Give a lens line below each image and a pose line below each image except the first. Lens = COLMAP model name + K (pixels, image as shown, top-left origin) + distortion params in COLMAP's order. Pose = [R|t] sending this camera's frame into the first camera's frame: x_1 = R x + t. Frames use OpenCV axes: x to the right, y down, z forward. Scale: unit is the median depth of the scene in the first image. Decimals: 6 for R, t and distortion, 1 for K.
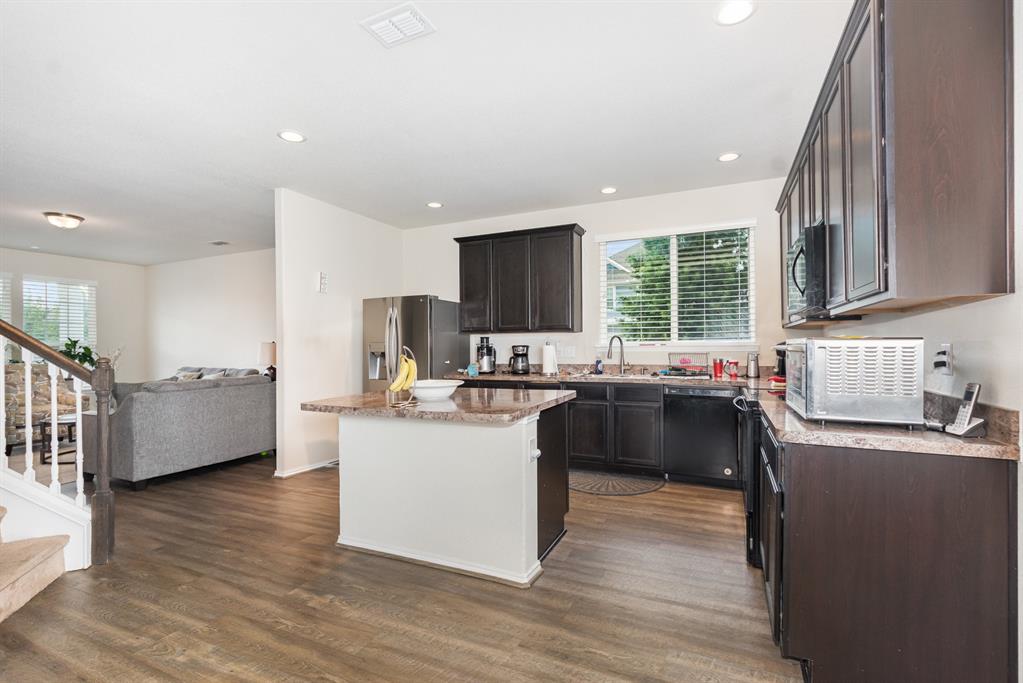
lens RADIAL K [[453.5, 0, 529.0], [0, 453.5, 346.0], [0, 0, 1]] dist [0.001402, 0.000192]
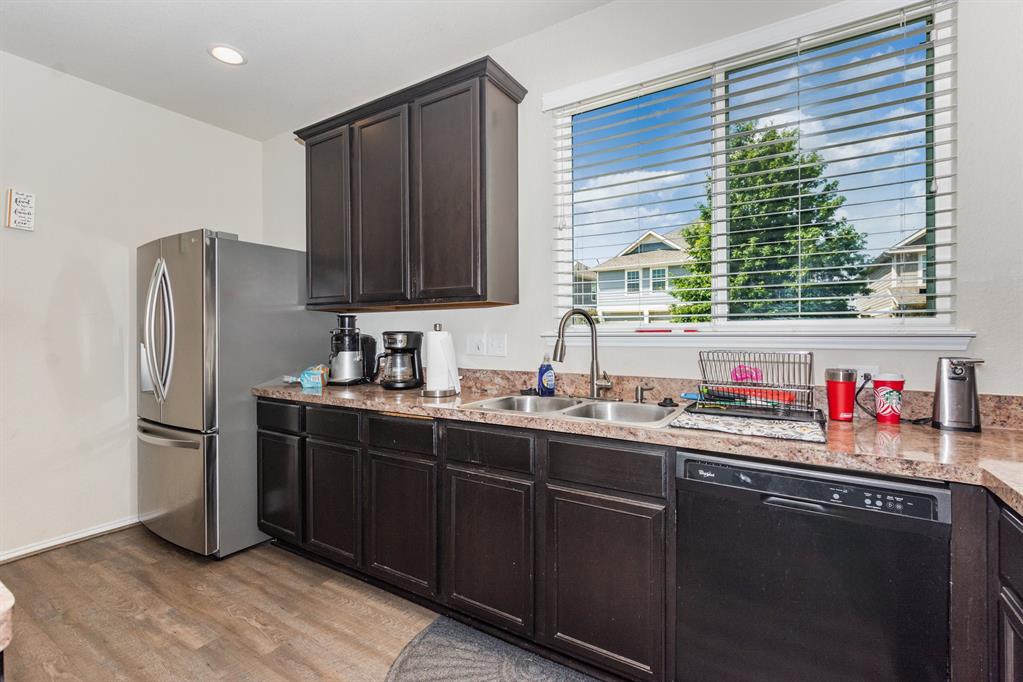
lens RADIAL K [[451.2, 0, 524.9], [0, 451.2, 334.5], [0, 0, 1]] dist [0.001458, 0.000487]
pose [[0.991101, 0.005642, -0.132994, 0.193172], [-0.005134, 0.999978, 0.004165, -0.000523], [0.133014, -0.003445, 0.991108, 0.549791]]
